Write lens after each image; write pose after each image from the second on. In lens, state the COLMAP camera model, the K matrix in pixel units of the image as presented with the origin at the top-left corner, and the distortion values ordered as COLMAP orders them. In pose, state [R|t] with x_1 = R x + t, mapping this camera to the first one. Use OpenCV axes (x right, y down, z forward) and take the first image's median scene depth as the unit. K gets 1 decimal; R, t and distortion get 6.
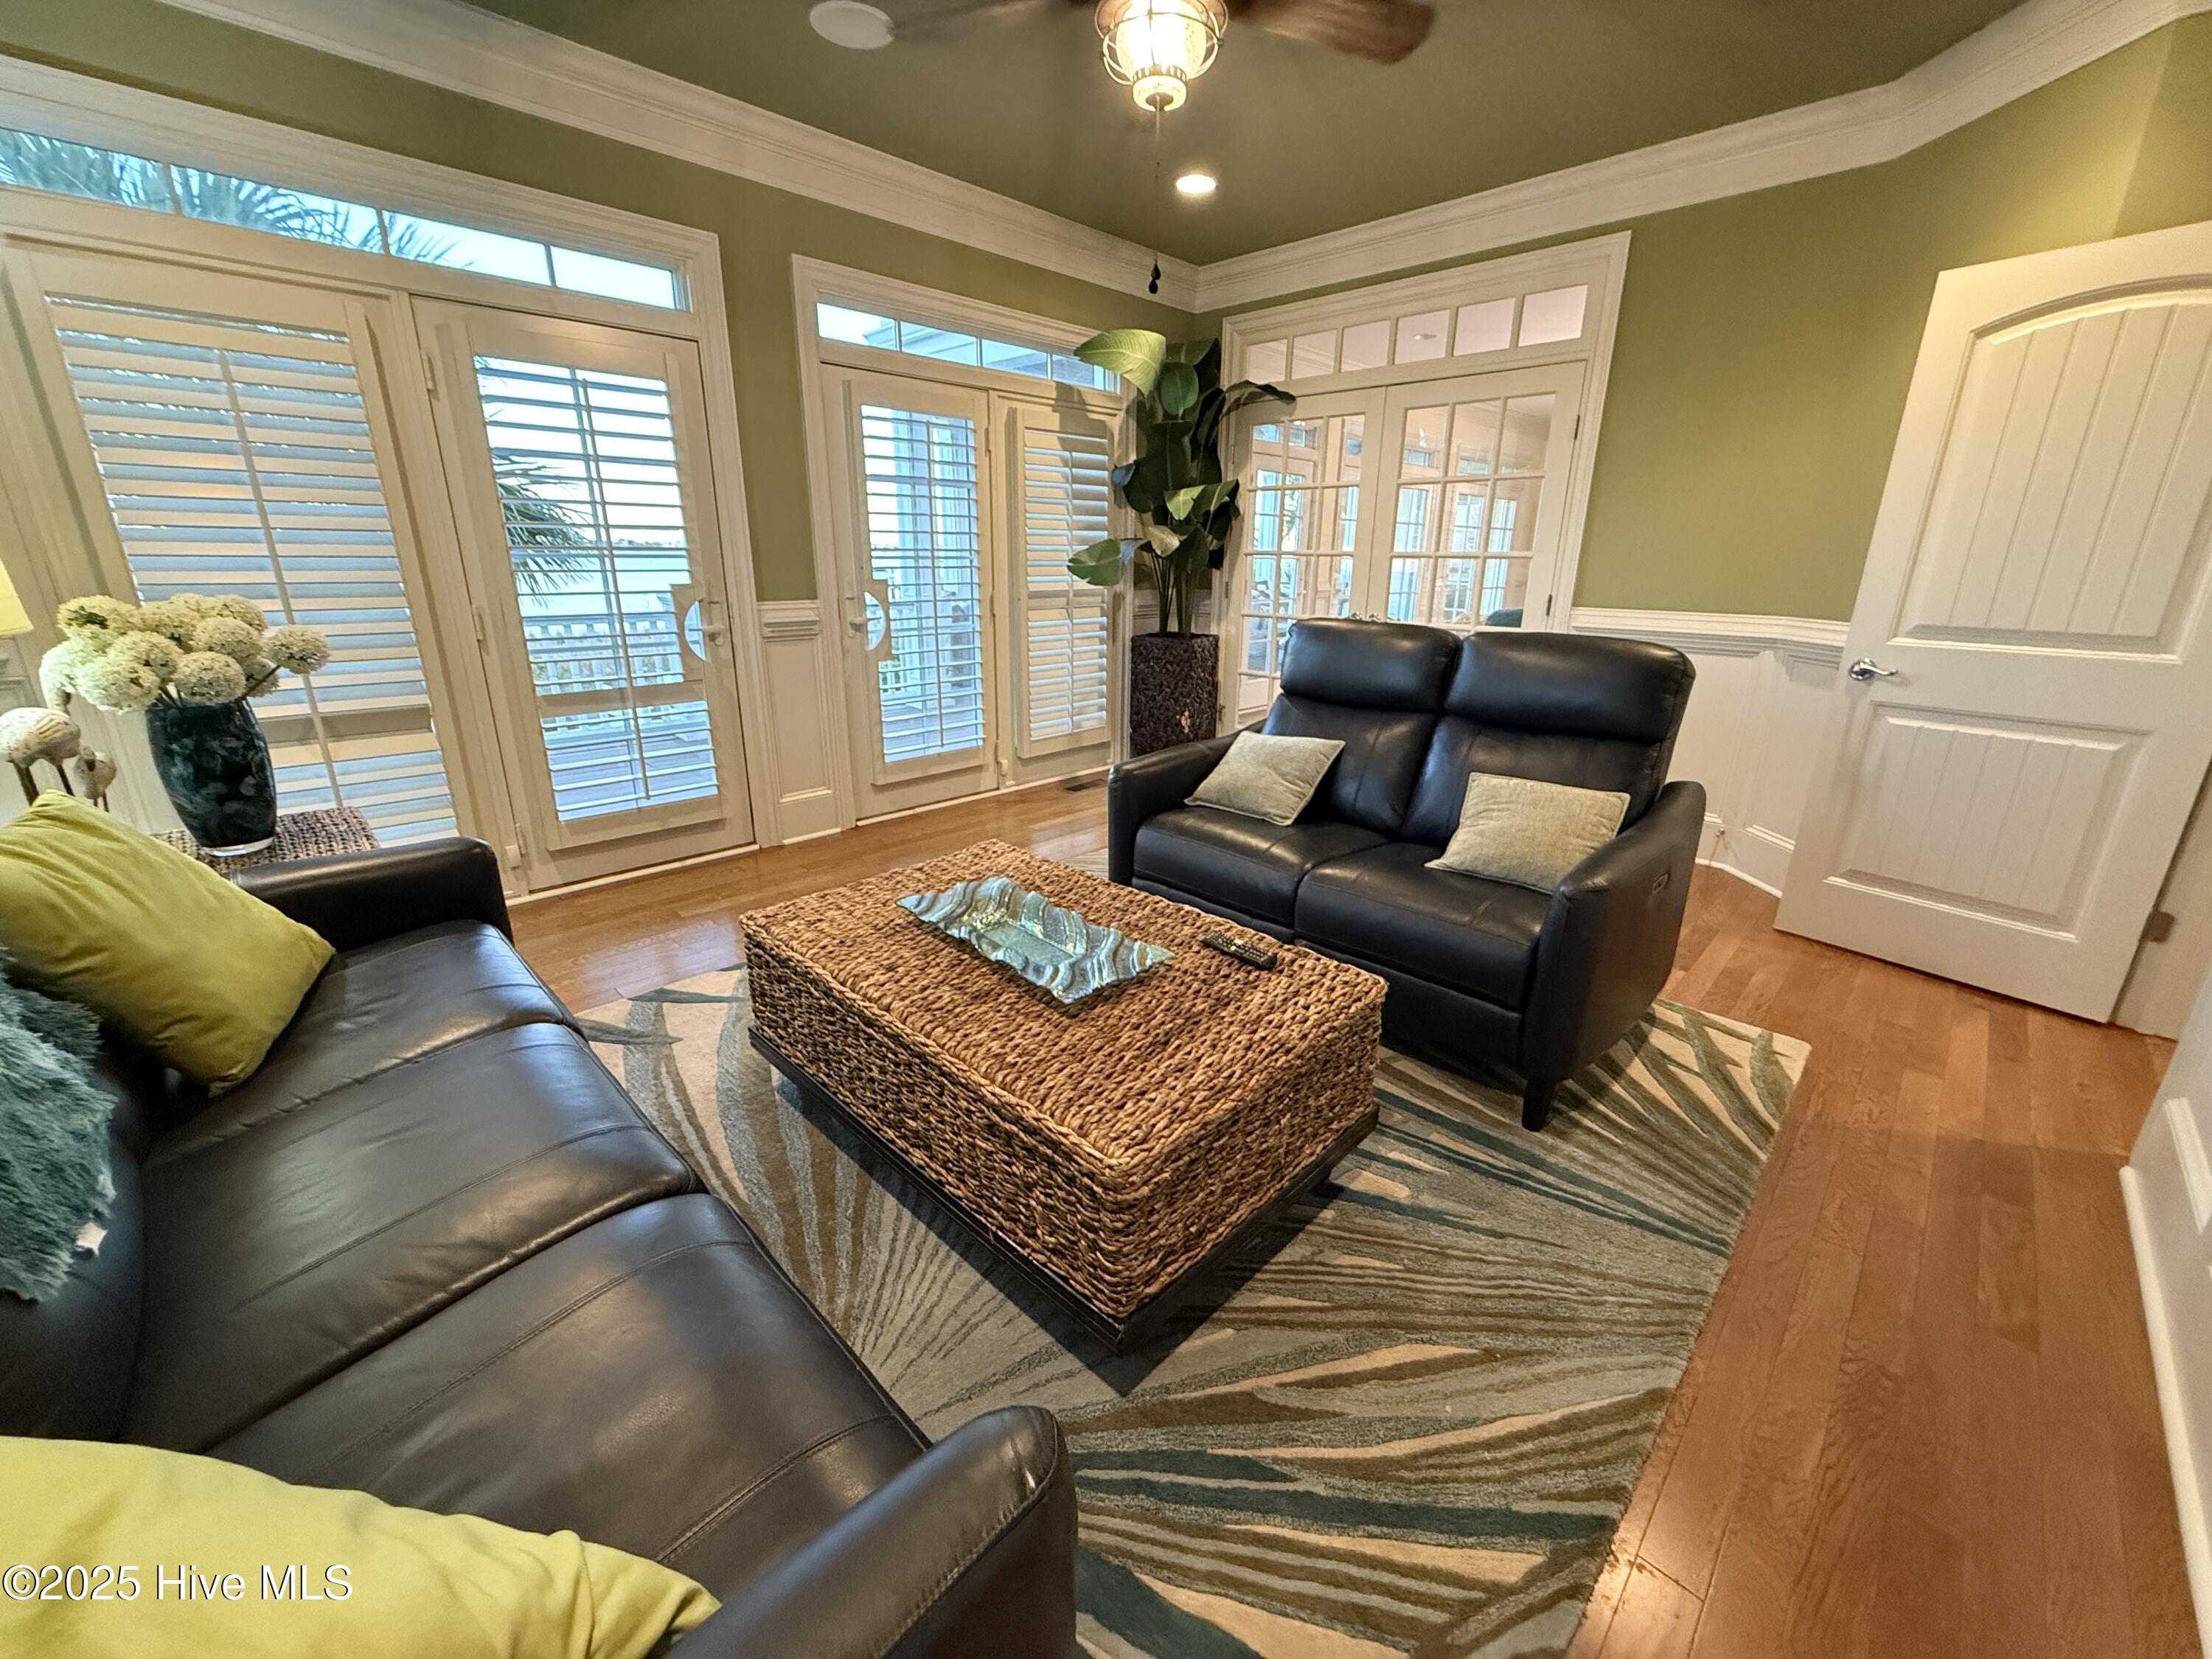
lens RADIAL K [[888.4, 0, 1107.3], [0, 888.4, 832.9], [0, 0, 1]] dist [-0.002761, 0.001999]
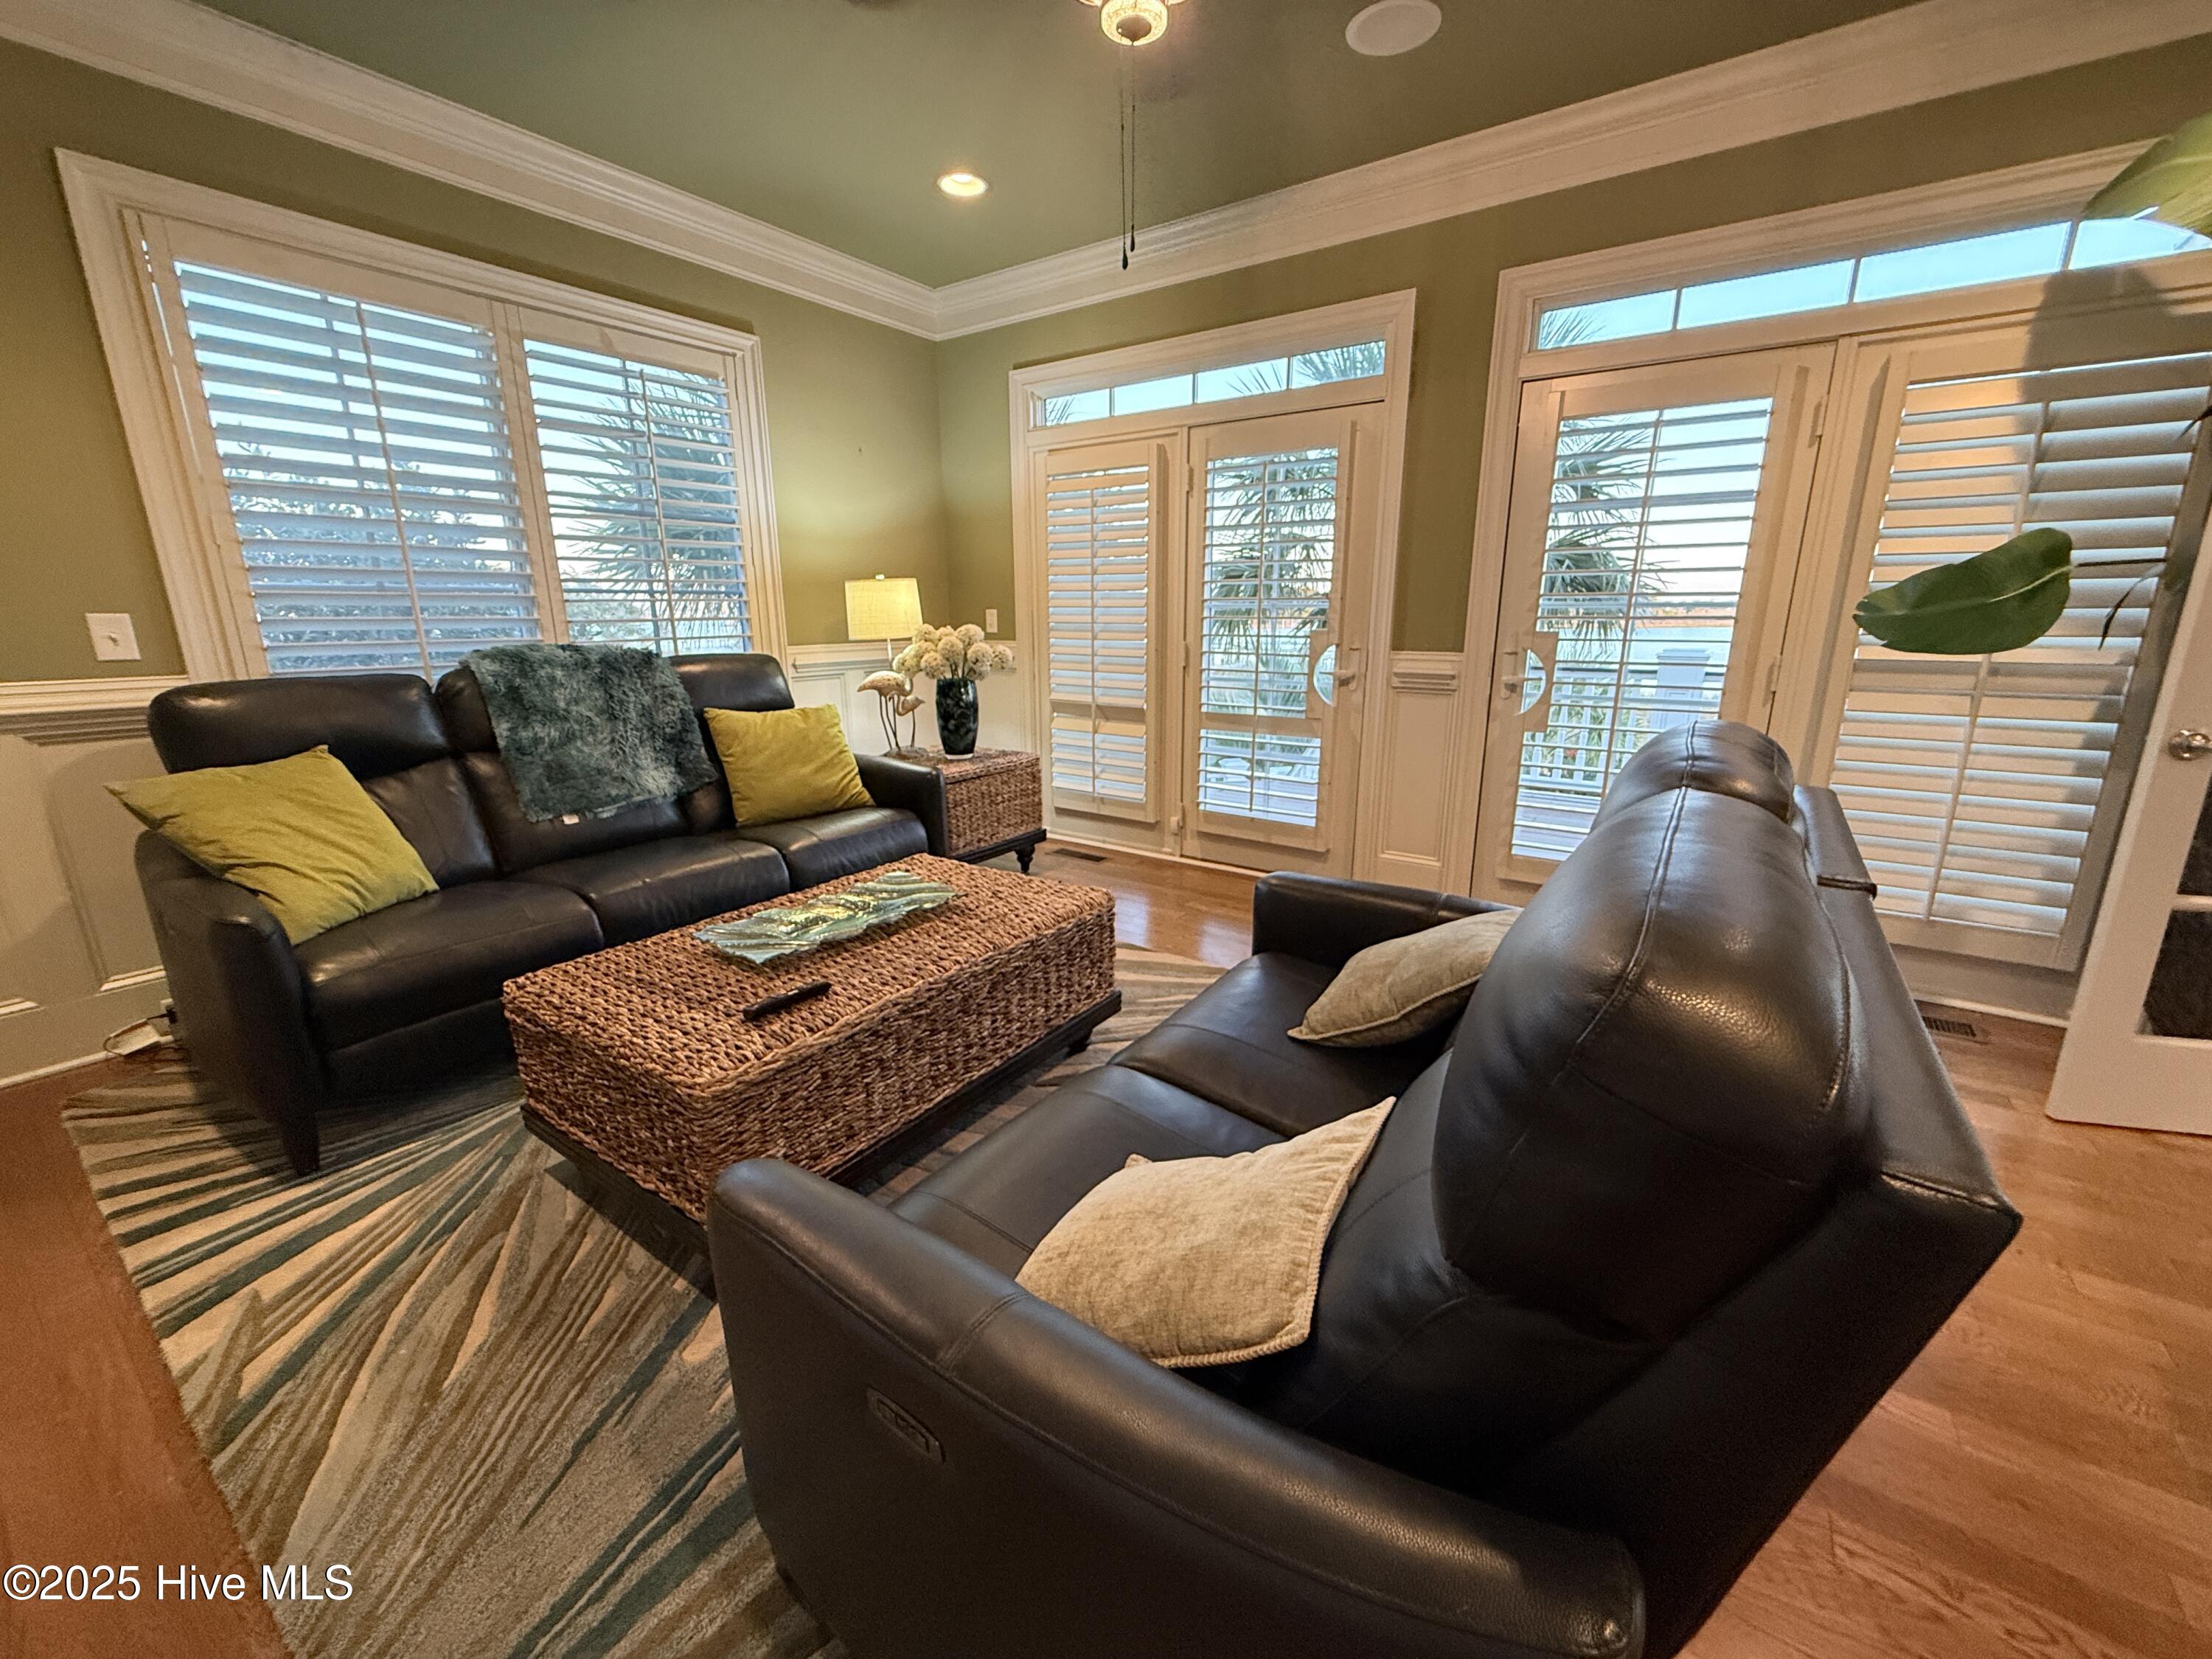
lens RADIAL K [[888.4, 0, 1101.3], [0, 888.4, 826.7], [0, 0, 1]] dist [-0.002761, 0.001999]
pose [[0.160336, 0.235117, -0.958651, 0.532809], [-0.284929, 0.940897, 0.183108, -0.163781], [0.945044, 0.243789, 0.217851, 0.524710]]
